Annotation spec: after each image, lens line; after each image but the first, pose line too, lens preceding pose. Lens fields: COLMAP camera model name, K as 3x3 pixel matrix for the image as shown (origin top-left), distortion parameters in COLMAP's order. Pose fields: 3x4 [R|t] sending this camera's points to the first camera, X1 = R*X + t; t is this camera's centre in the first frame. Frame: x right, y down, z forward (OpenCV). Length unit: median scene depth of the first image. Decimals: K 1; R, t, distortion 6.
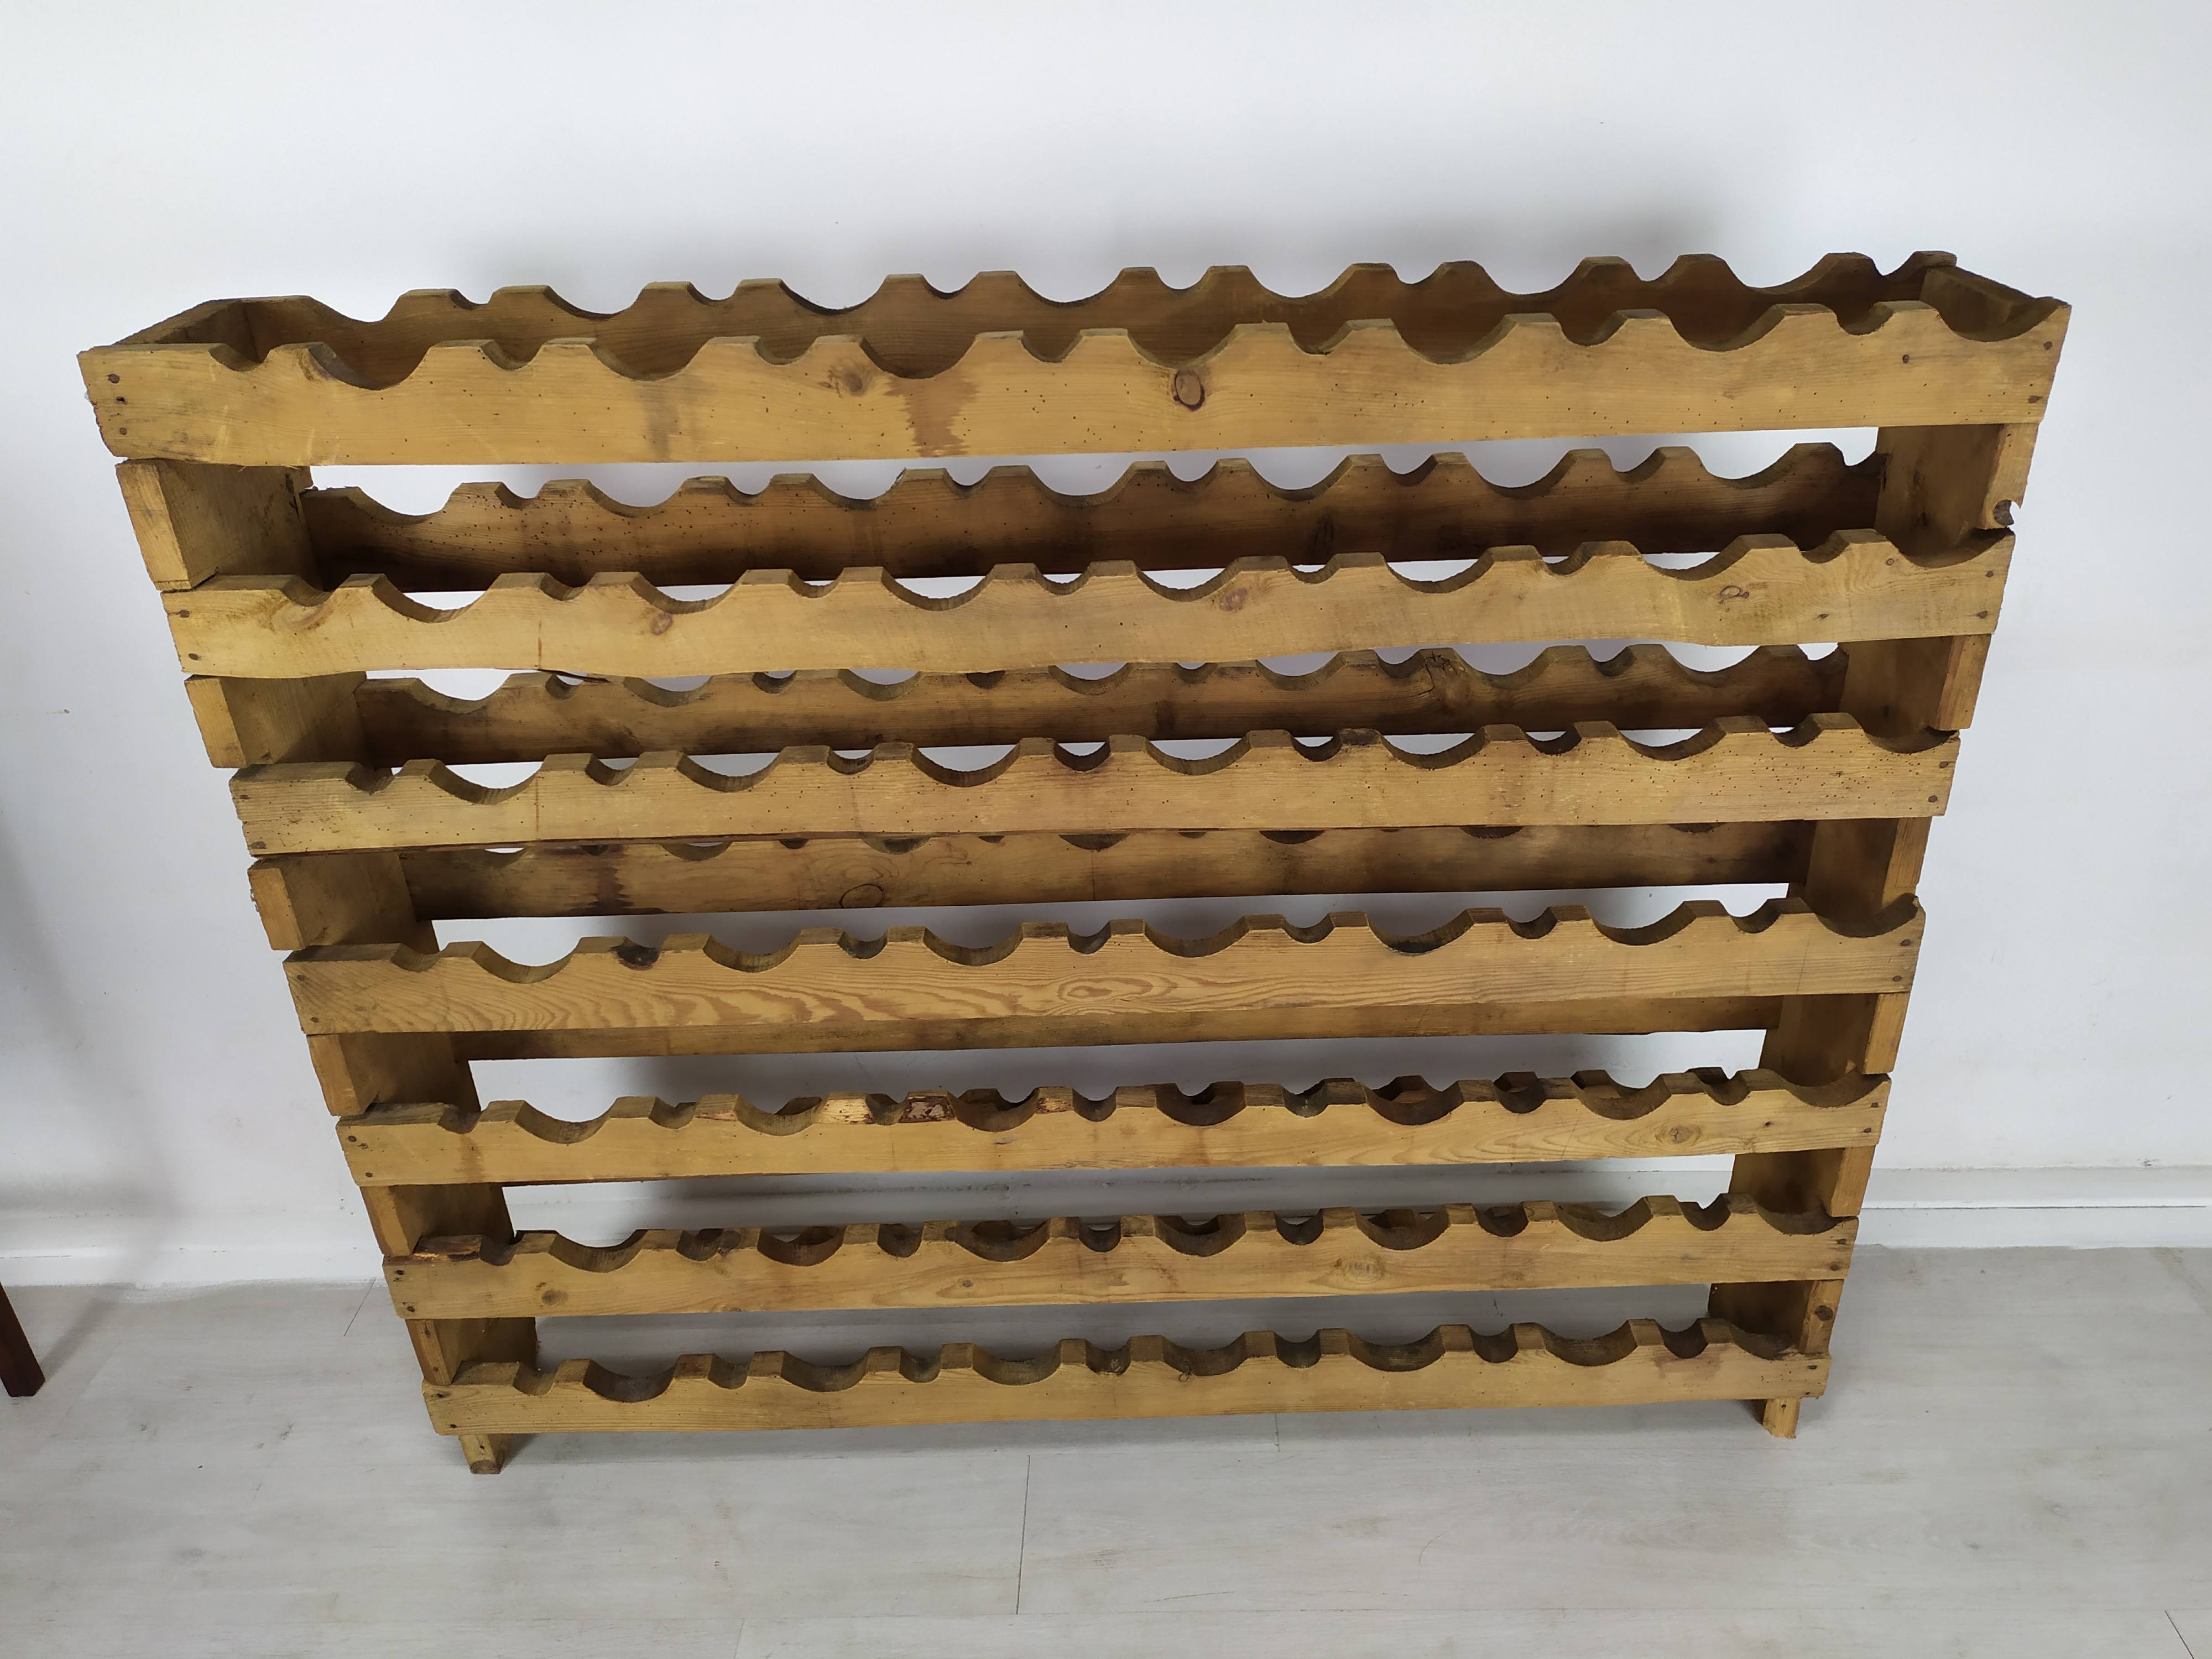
lens RADIAL K [[1658.8, 0, 1106.0], [0, 1658.8, 829.5], [0, 0, 1]] dist [0.093156, -0.137993]
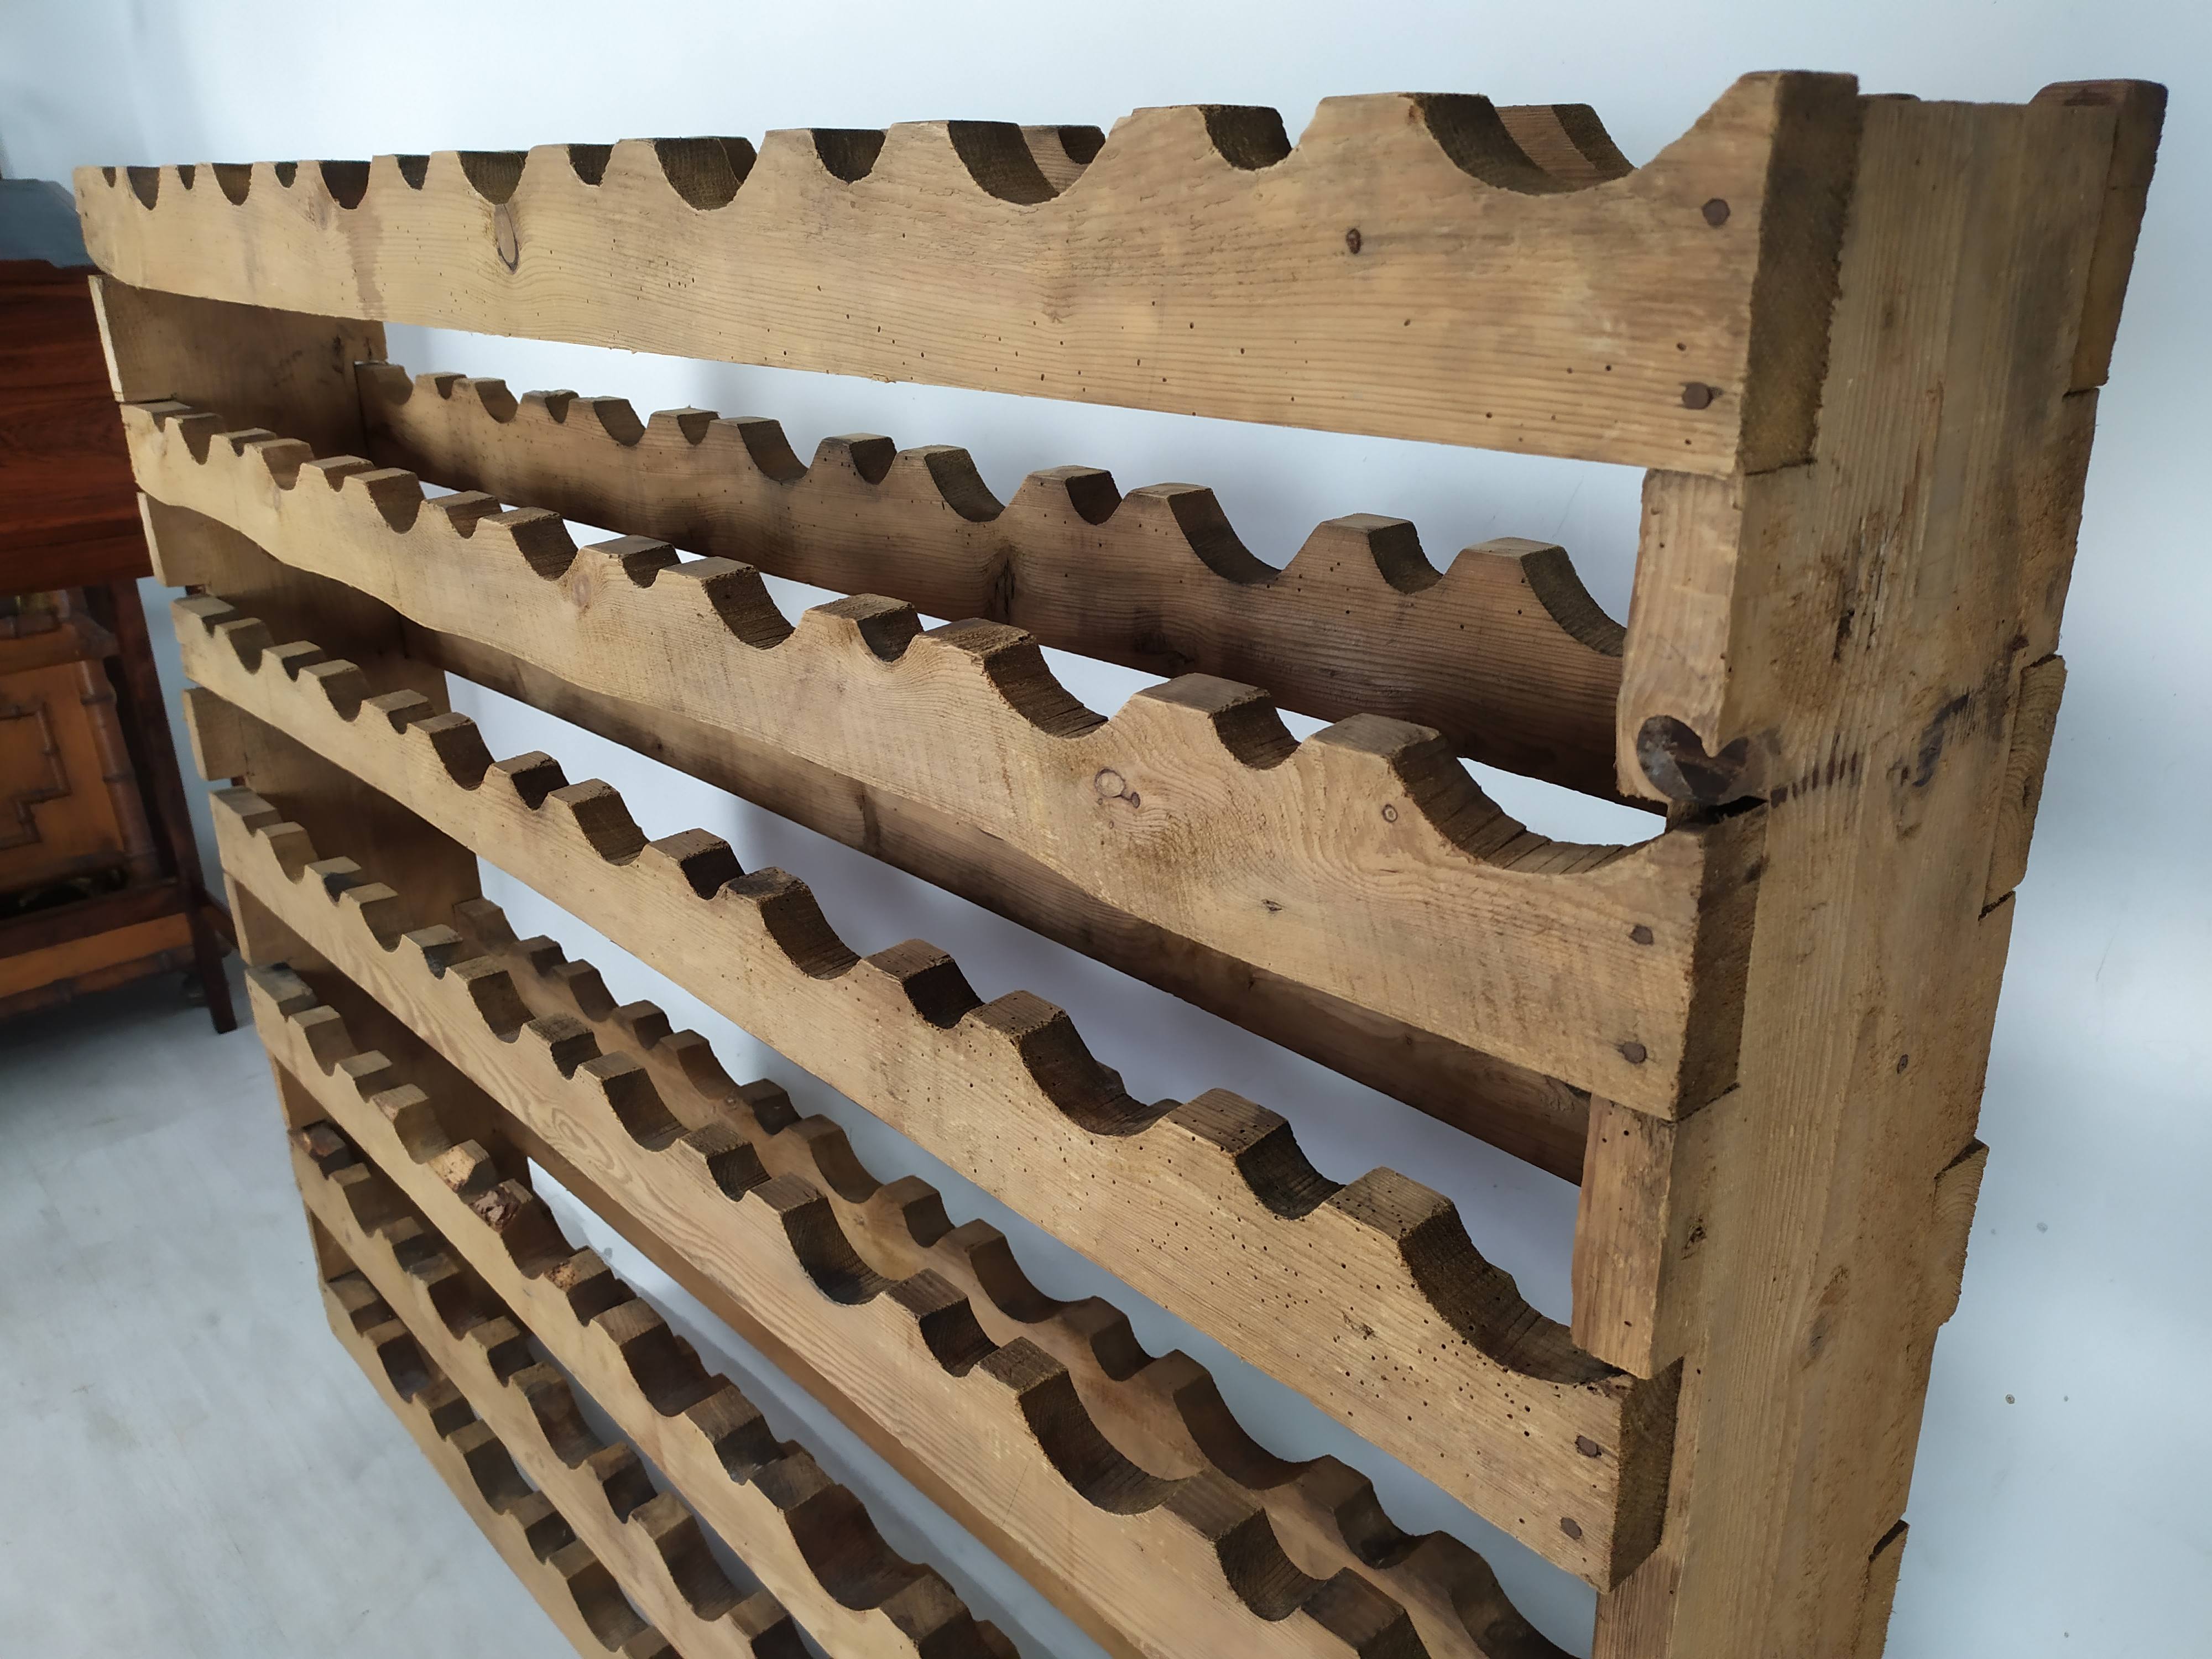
lens RADIAL K [[1673.5, 0, 1113.6], [0, 1673.5, 839.9], [0, 0, 1]] dist [0.046442, -0.032358]
pose [[0.671052, 0.282658, -0.685415, 0.717491], [-0.354997, 0.934108, 0.037658, -0.153154], [0.650896, 0.218050, 0.727178, 0.724631]]
